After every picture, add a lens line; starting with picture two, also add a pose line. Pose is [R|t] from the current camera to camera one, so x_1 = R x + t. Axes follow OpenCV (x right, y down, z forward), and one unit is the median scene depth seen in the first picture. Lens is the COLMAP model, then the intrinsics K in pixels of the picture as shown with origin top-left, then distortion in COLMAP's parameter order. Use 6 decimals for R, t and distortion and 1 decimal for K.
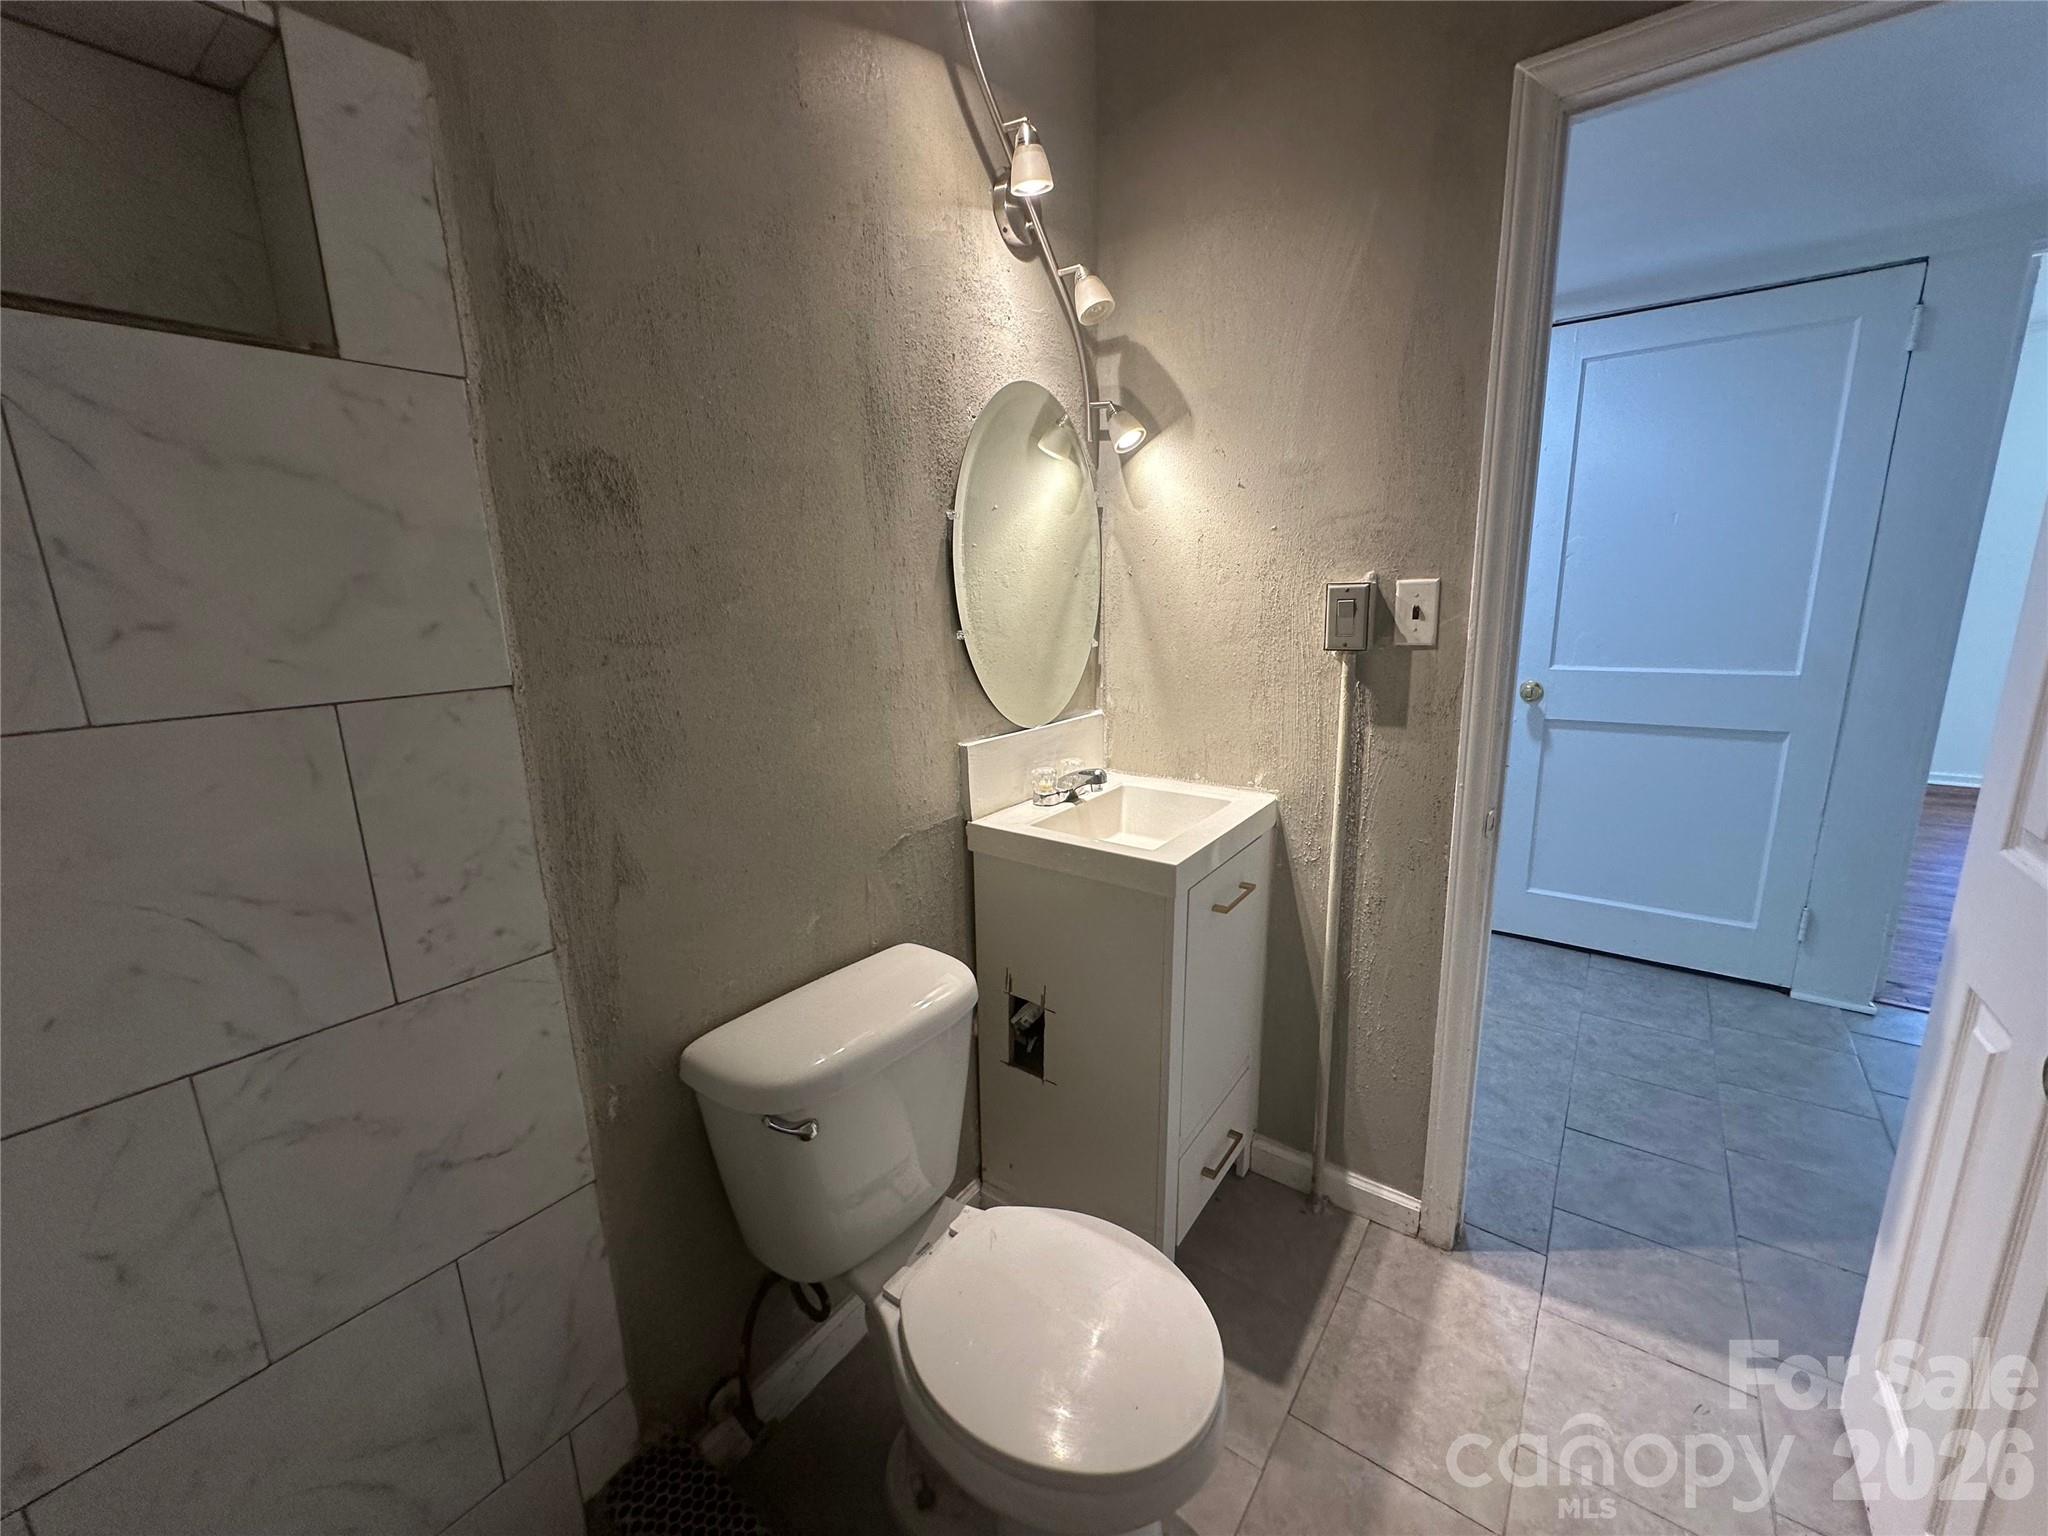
lens RADIAL K [[847.1, 0, 1009.3], [0, 847.1, 768.0], [0, 0, 1]] dist [-0.002809, -0.000577]
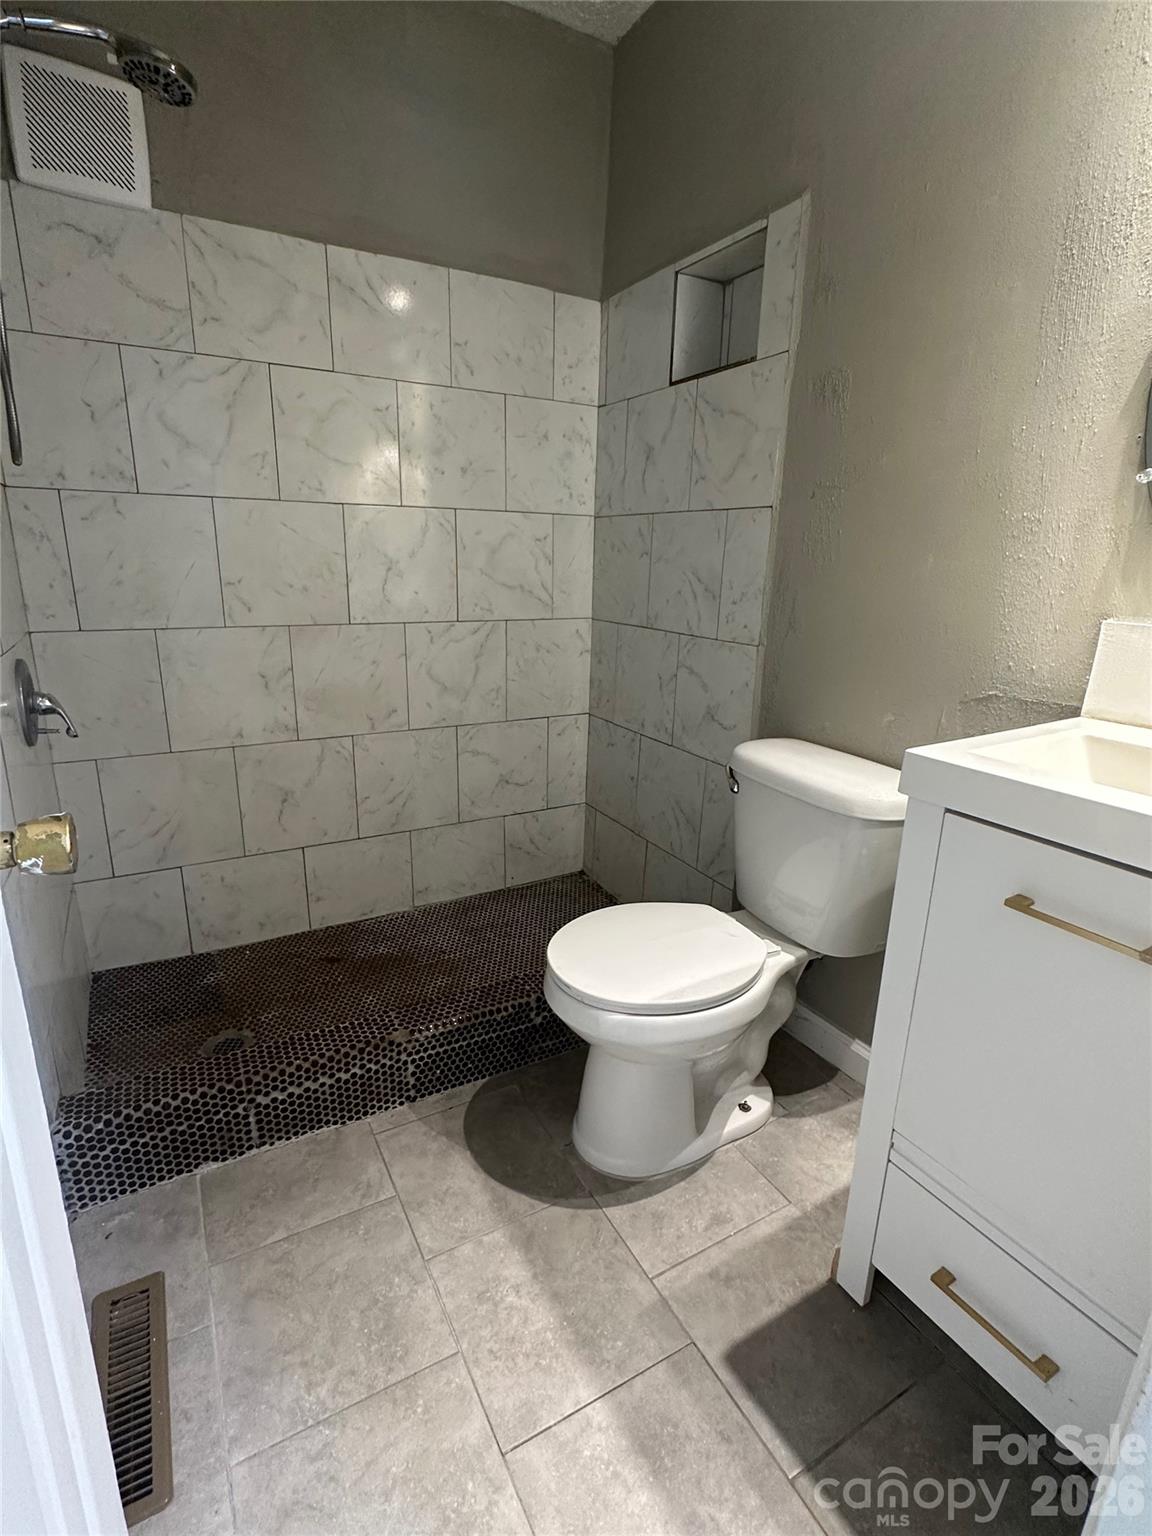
lens RADIAL K [[762.7, 0, 566.7], [0, 762.7, 771.5], [0, 0, 1]] dist [0.003582, 0.000150]
pose [[-0.426794, 0.260785, -0.865932, 1.381102], [-0.208139, 0.903489, 0.374682, -0.105598], [0.880071, 0.340146, -0.331324, 1.385487]]
